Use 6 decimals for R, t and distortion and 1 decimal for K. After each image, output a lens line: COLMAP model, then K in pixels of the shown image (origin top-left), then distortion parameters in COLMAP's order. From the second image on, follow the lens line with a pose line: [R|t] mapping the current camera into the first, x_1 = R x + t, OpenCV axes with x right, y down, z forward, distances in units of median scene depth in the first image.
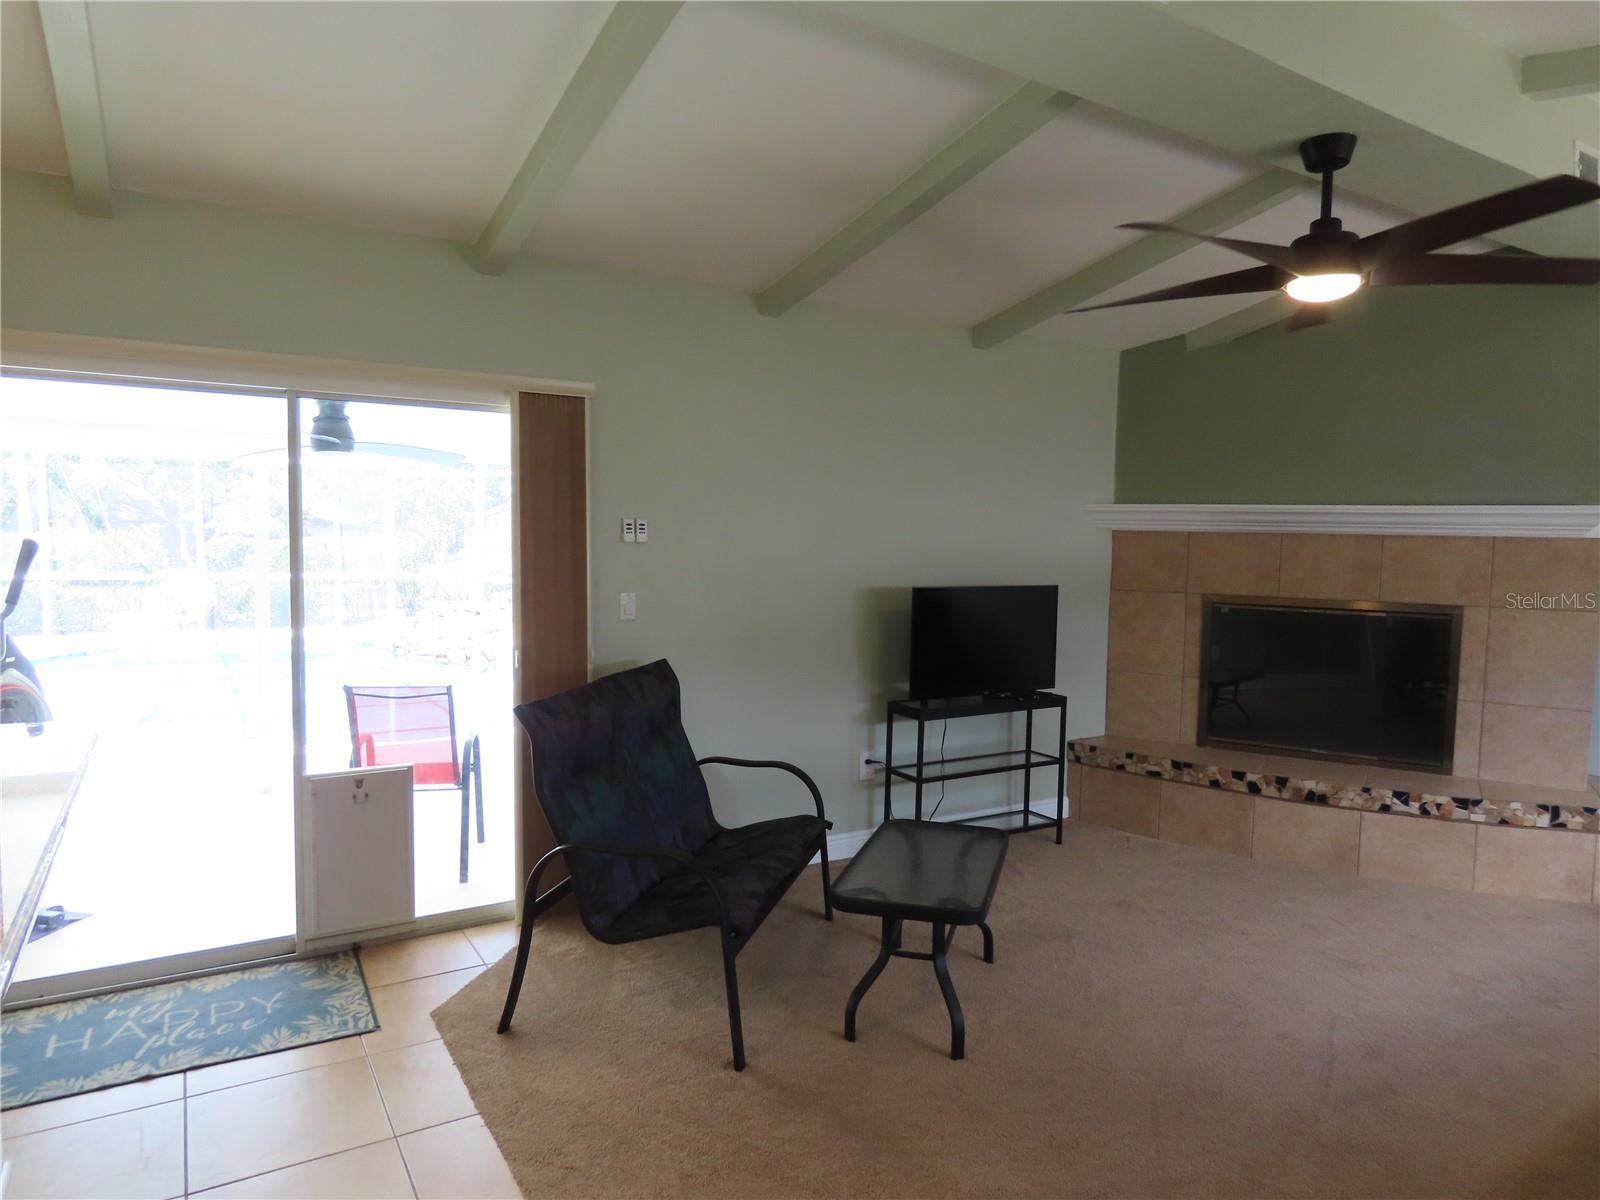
lens RADIAL K [[1017.2, 0, 800.0], [0, 1017.2, 600.0], [0, 0, 1]] dist [-0.001346, -0.000858]
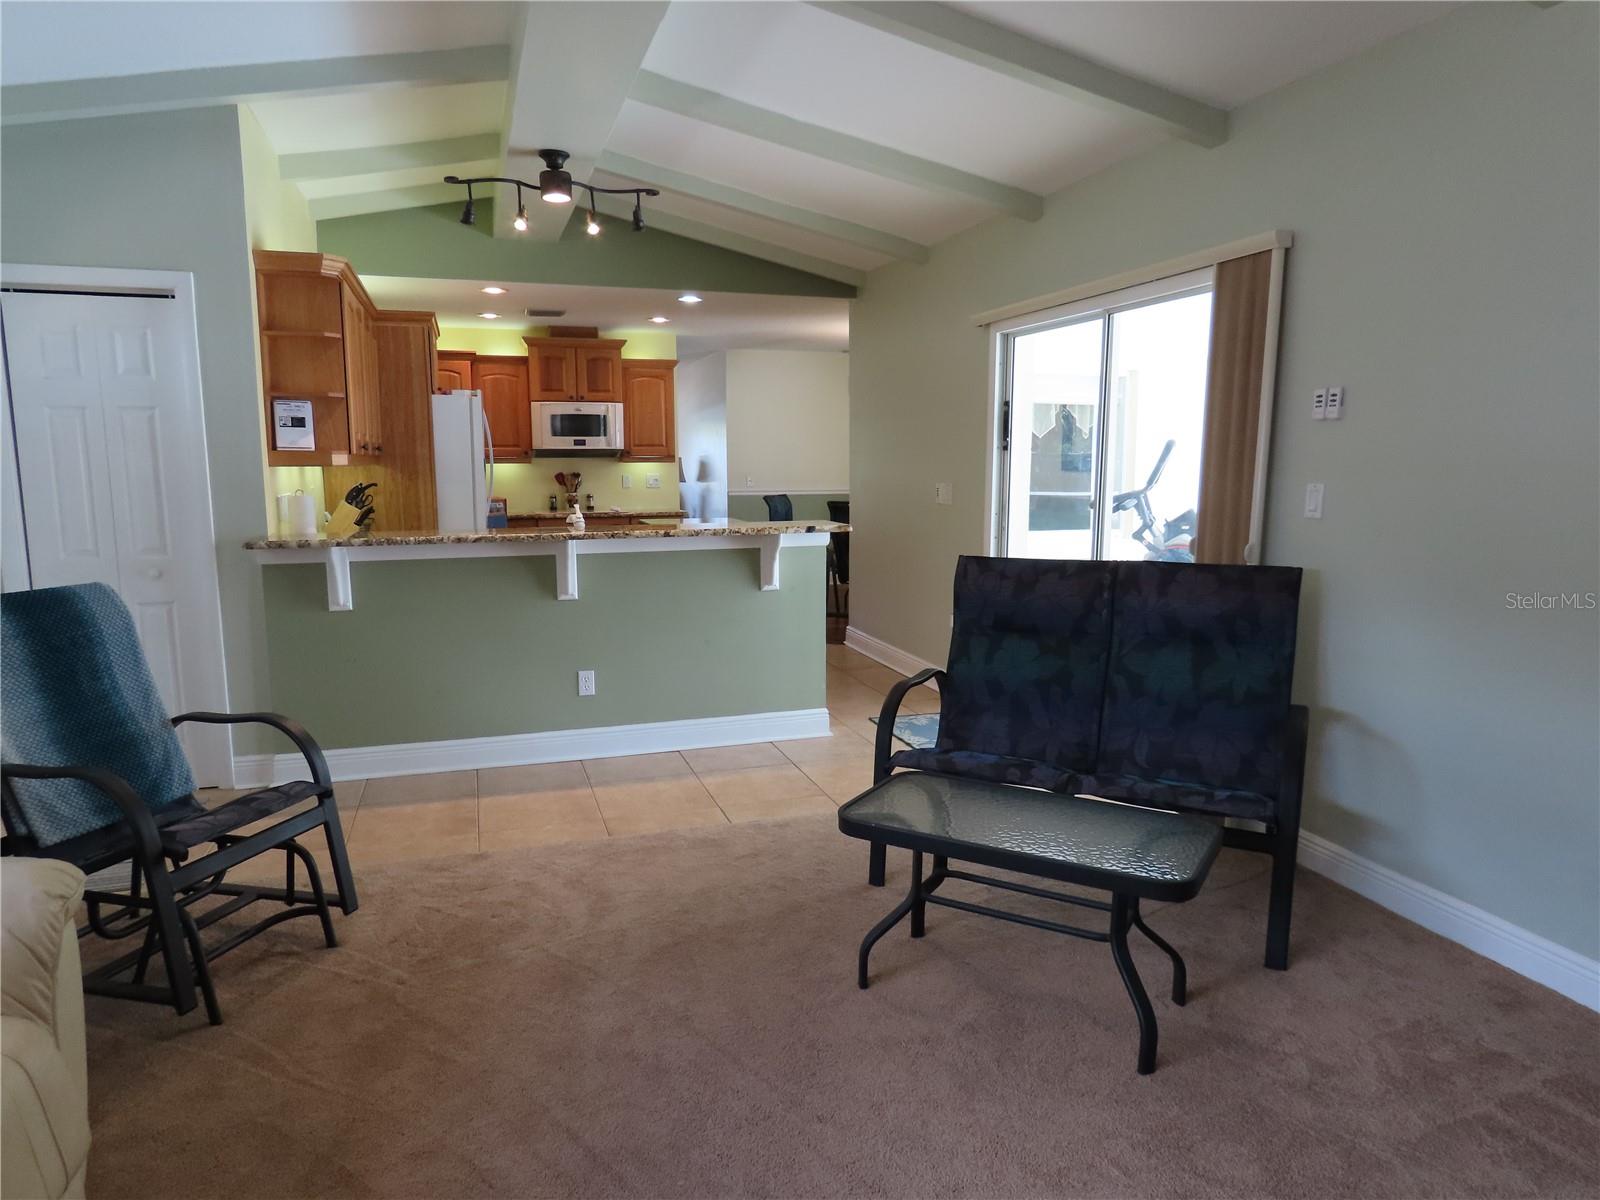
lens RADIAL K [[998.2, 0, 800.0], [0, 998.2, 600.0], [0, 0, 1]] dist [-0.002183, 0.003710]
pose [[-0.231915, 0.119740, -0.965338, 0.603291], [-0.068844, 0.987886, 0.139076, 0.001665], [0.970297, 0.098712, -0.220862, 0.694028]]
